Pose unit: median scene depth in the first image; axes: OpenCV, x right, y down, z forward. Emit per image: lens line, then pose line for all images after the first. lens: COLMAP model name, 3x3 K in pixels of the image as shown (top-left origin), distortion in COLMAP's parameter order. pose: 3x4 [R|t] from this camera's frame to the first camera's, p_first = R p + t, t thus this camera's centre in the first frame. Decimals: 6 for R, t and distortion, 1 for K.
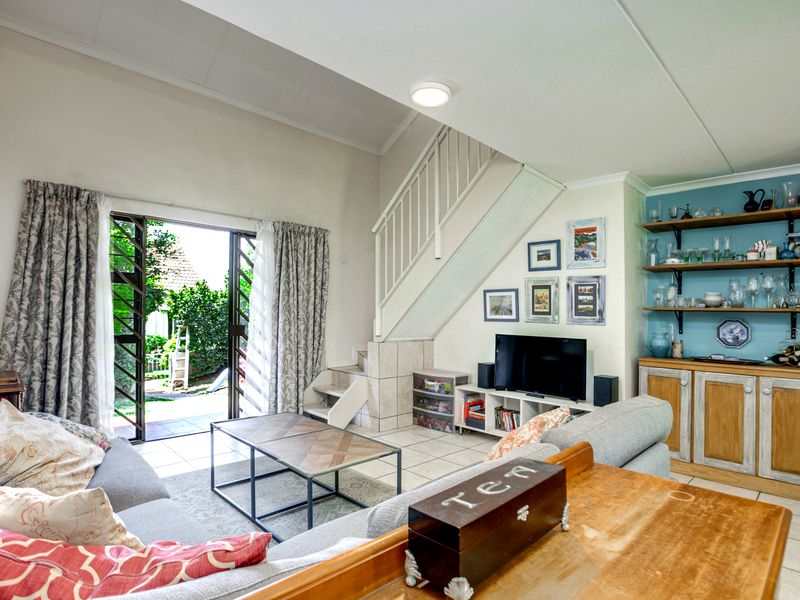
lens RADIAL K [[432.4, 0, 391.5], [0, 432.4, 304.8], [0, 0, 1]] dist [-0.054974, 0.008754]
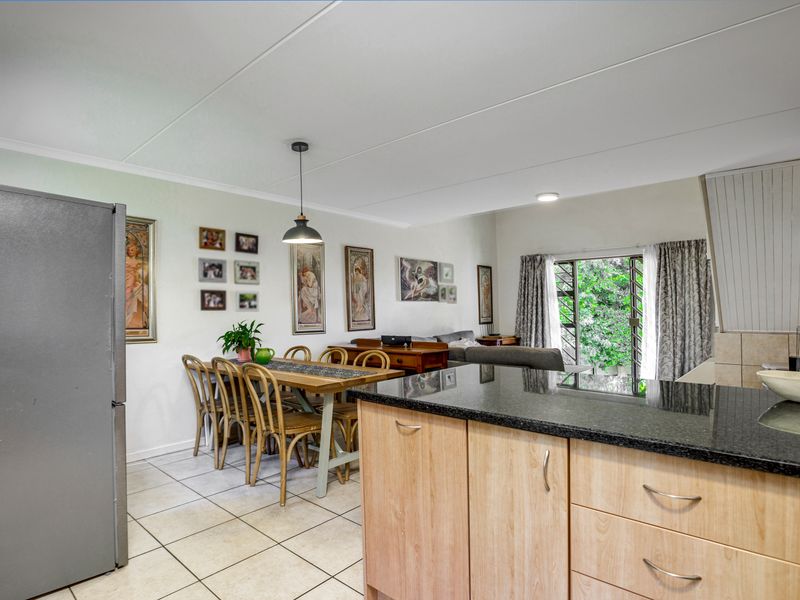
lens RADIAL K [[432.4, 0, 364.1], [0, 432.4, 297.9], [0, 0, 1]] dist [-0.054974, 0.008754]
pose [[0.027047, -0.054351, -0.998155, 1.248311], [0.024797, 0.998250, -0.053684, 0.035225], [0.999327, -0.023299, 0.028348, 0.028201]]
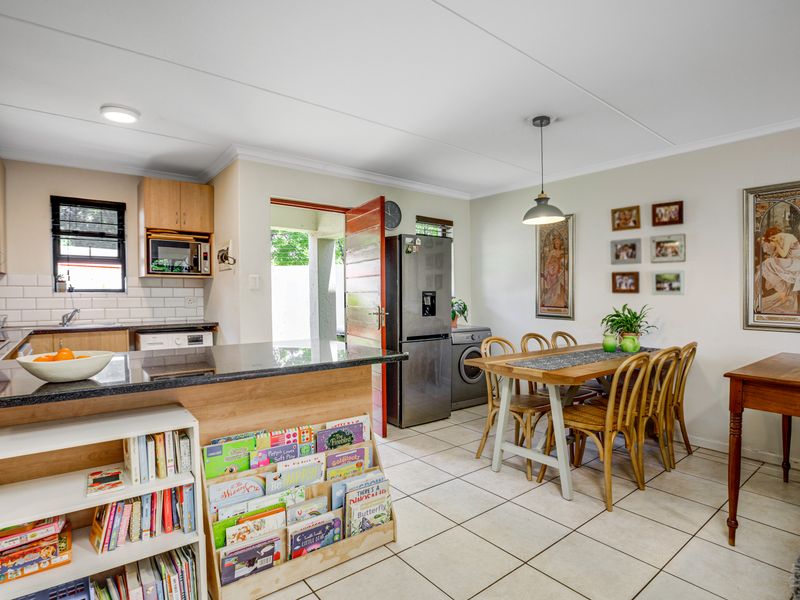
lens RADIAL K [[432.4, 0, 402.5], [0, 432.4, 297.0], [0, 0, 1]] dist [-0.054974, 0.008754]
pose [[-0.994891, -0.030258, 0.096310, 0.566192], [-0.030891, 0.999510, -0.005093, 0.030063], [-0.096109, -0.008042, -0.995338, 0.784724]]
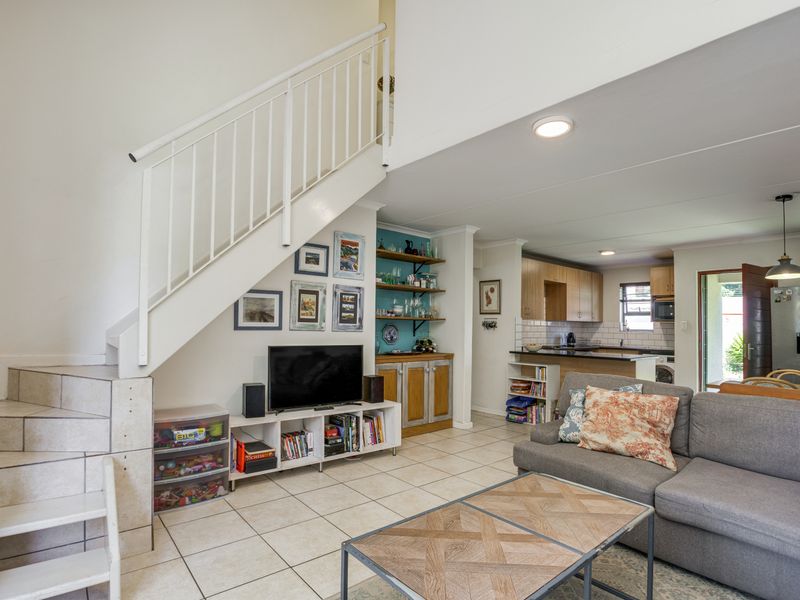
lens RADIAL K [[432.4, 0, 402.3], [0, 432.4, 301.8], [0, 0, 1]] dist [-0.054974, 0.008754]
pose [[0.072309, 0.027430, 0.997005, -0.613034], [-0.039994, 0.998898, -0.024582, -0.006362], [-0.996580, -0.038097, 0.073327, 0.786431]]
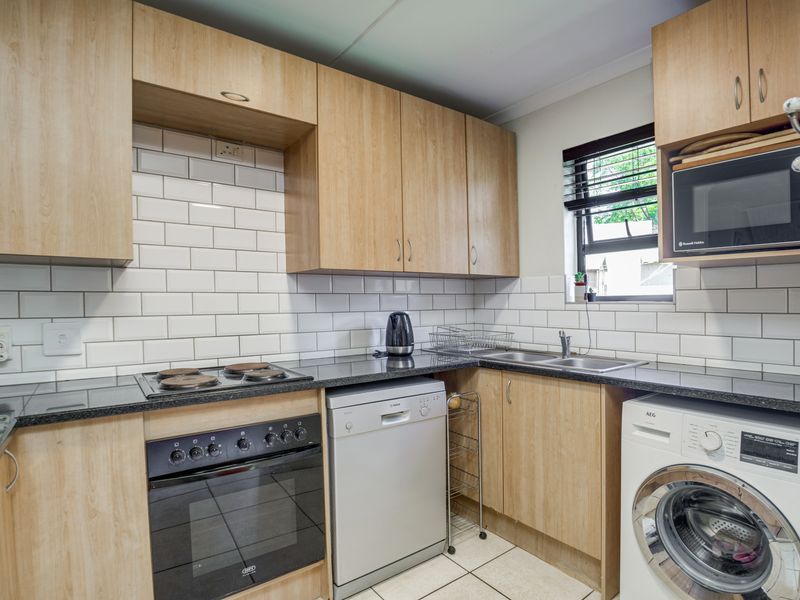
lens RADIAL K [[432.4, 0, 407.0], [0, 432.4, 302.1], [0, 0, 1]] dist [-0.054974, 0.008754]
pose [[0.124579, -0.027479, 0.991829, 0.813071], [-0.007064, 0.999567, 0.028580, 0.023999], [-0.992185, -0.010567, 0.124330, 0.062323]]
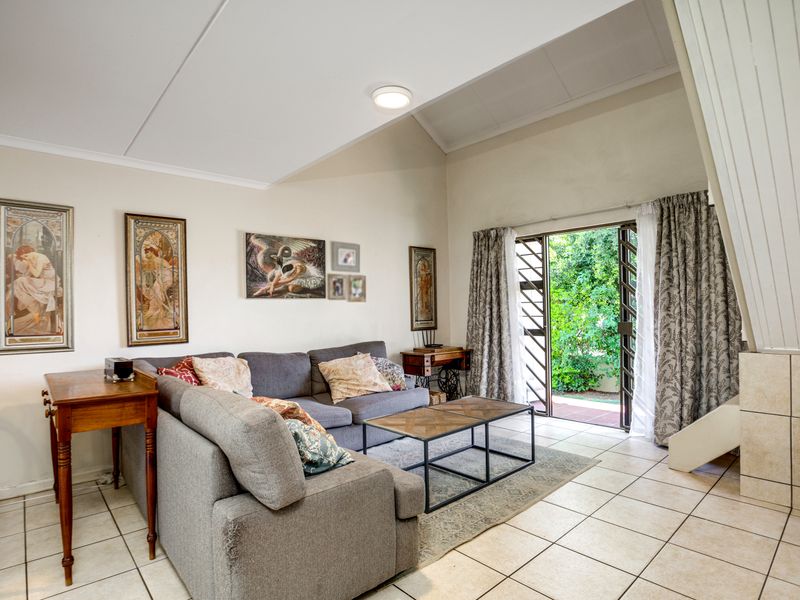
lens RADIAL K [[432.4, 0, 405.3], [0, 432.4, 303.9], [0, 0, 1]] dist [-0.054974, 0.008754]
pose [[-0.034793, -0.039135, -0.998628, 0.676826], [0.032742, 0.998652, -0.040277, 0.031890], [0.998858, -0.034099, -0.033464, 0.636274]]
